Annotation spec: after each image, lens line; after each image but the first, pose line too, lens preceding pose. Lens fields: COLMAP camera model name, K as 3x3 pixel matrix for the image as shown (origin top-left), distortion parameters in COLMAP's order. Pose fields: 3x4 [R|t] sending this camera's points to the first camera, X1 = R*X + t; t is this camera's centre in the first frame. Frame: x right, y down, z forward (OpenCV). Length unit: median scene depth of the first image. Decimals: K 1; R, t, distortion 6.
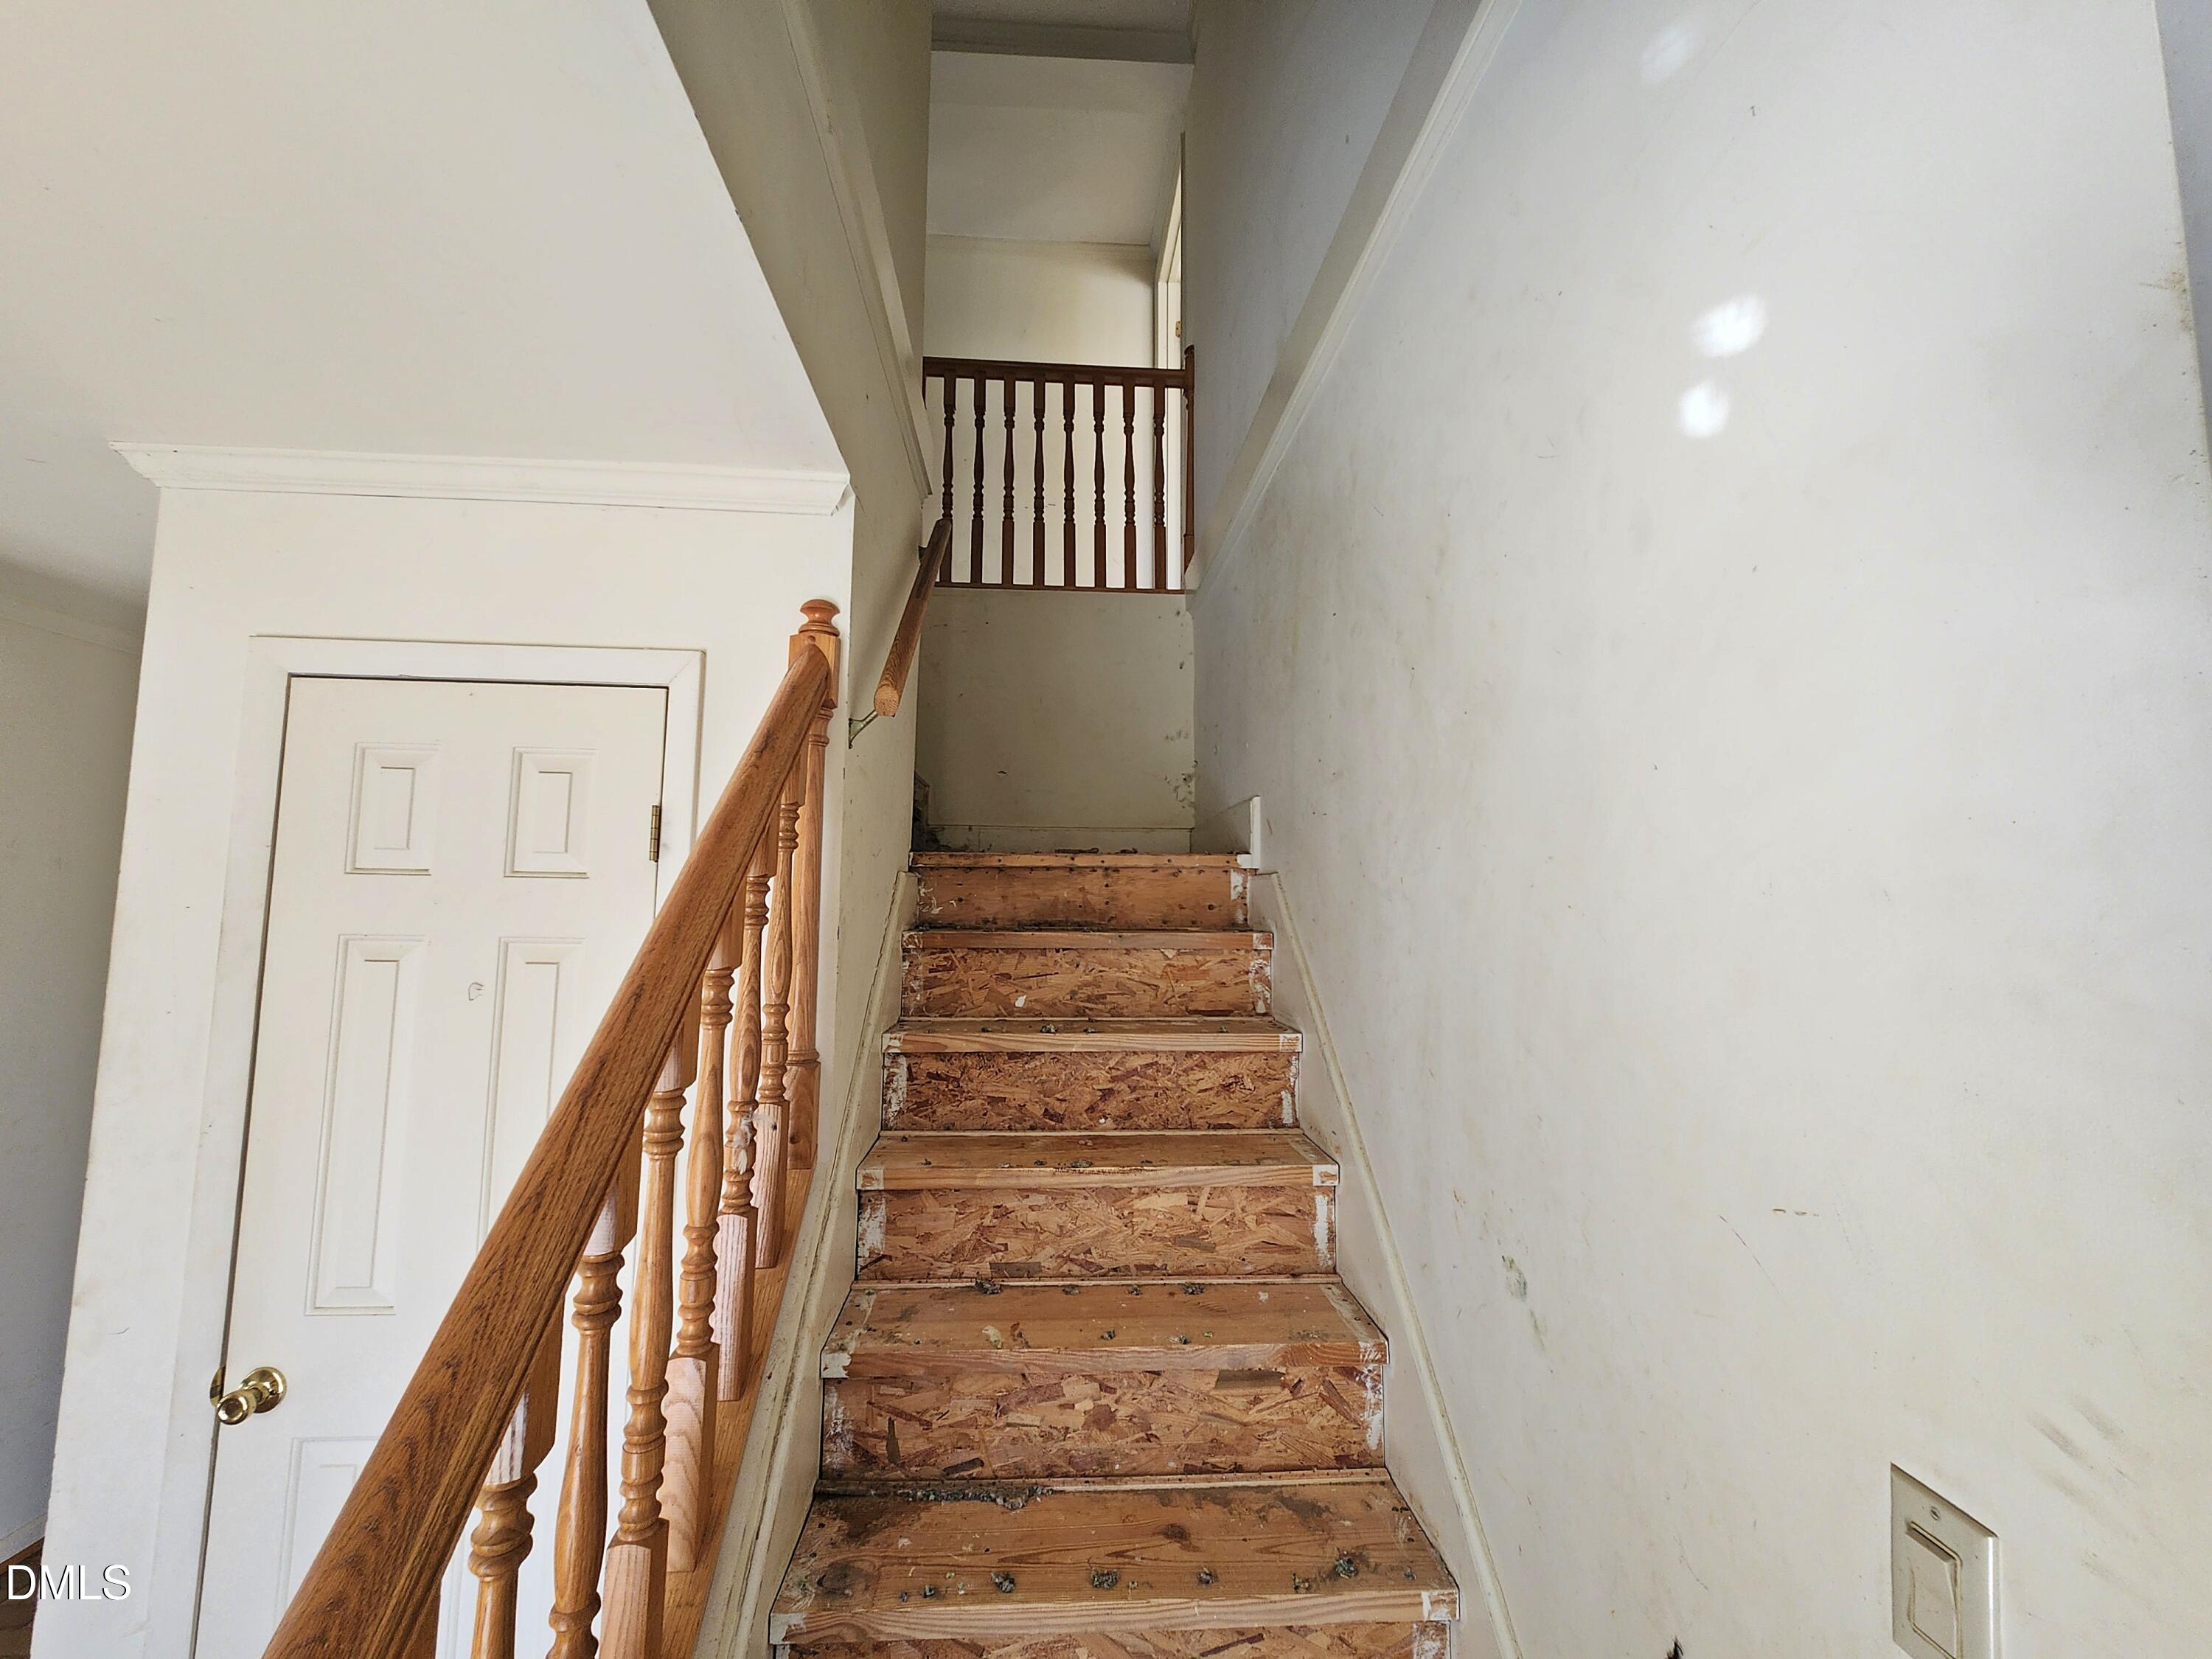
lens RADIAL K [[905.9, 0, 1094.5], [0, 905.9, 837.4], [0, 0, 1]] dist [0.001104, 0.000934]
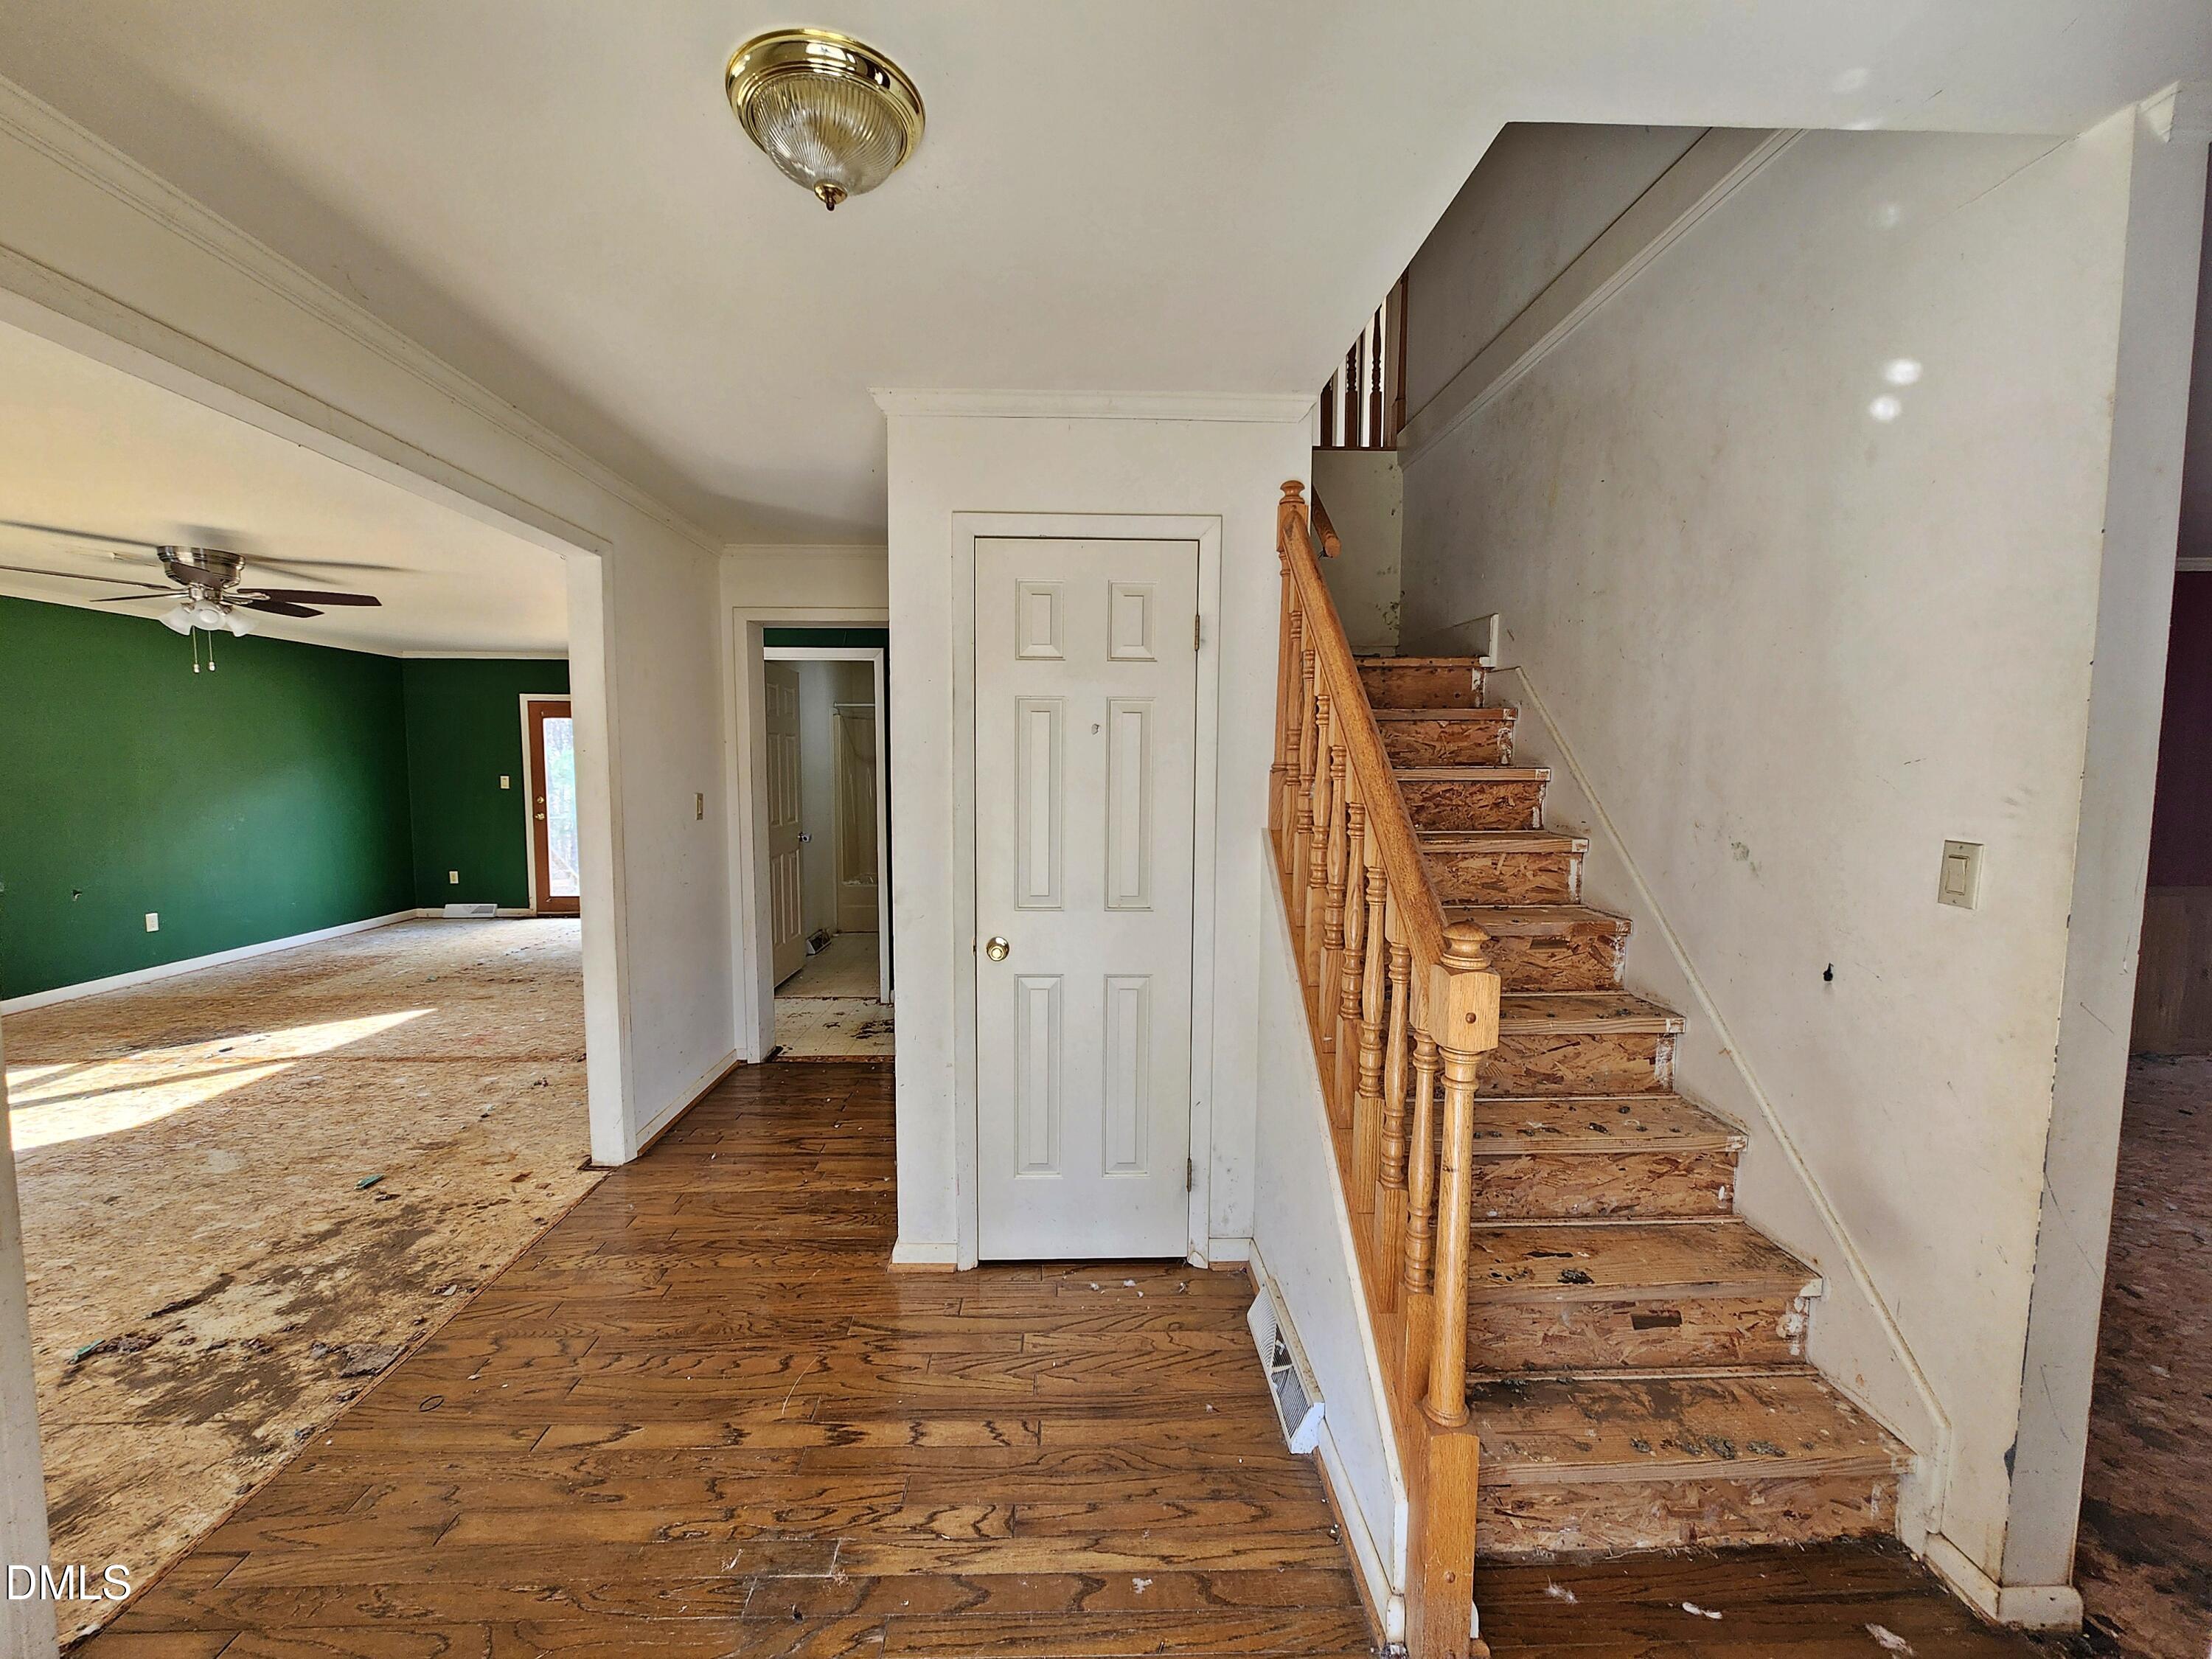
lens RADIAL K [[905.9, 0, 1094.5], [0, 905.9, 837.4], [0, 0, 1]] dist [0.001104, 0.000934]
pose [[0.999612, -0.006864, -0.026992, -0.567198], [0.011245, 0.986118, 0.165667, 0.078311], [0.025480, -0.165907, 0.985812, -0.618961]]
